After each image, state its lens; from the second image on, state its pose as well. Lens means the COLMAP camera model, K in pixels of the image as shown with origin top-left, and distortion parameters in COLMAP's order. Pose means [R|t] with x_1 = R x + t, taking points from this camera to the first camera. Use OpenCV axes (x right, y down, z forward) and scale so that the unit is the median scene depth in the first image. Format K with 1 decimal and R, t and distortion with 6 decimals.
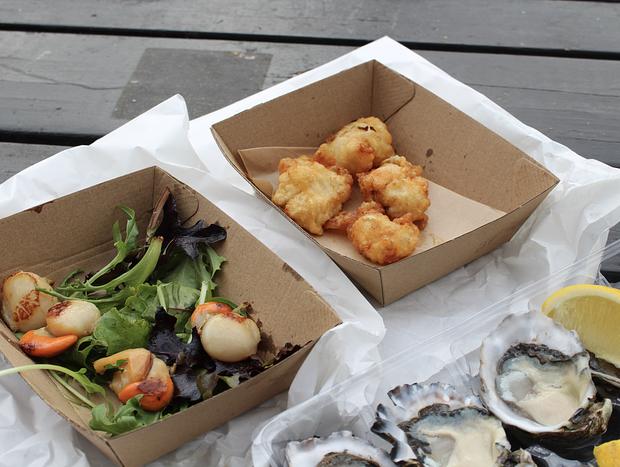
lens RADIAL K [[1040.2, 0, 311.2], [0, 1040.2, 234.2], [0, 0, 1]] dist [-0.018199, 0.000000]
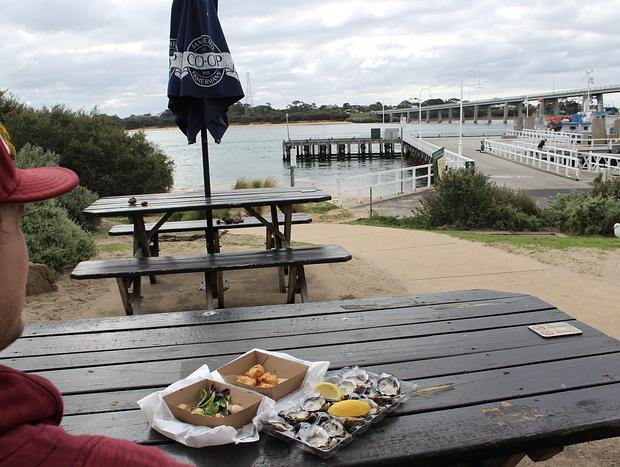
lens RADIAL K [[618.8, 0, 309.9], [0, 618.8, 232.6], [0, 0, 1]] dist [-0.133009, 0.000000]
pose [[0.960863, -0.081151, 0.264872, -0.352708], [0.194185, 0.879208, -0.435069, 0.535412], [-0.197571, 0.469476, 0.860557, -1.305592]]
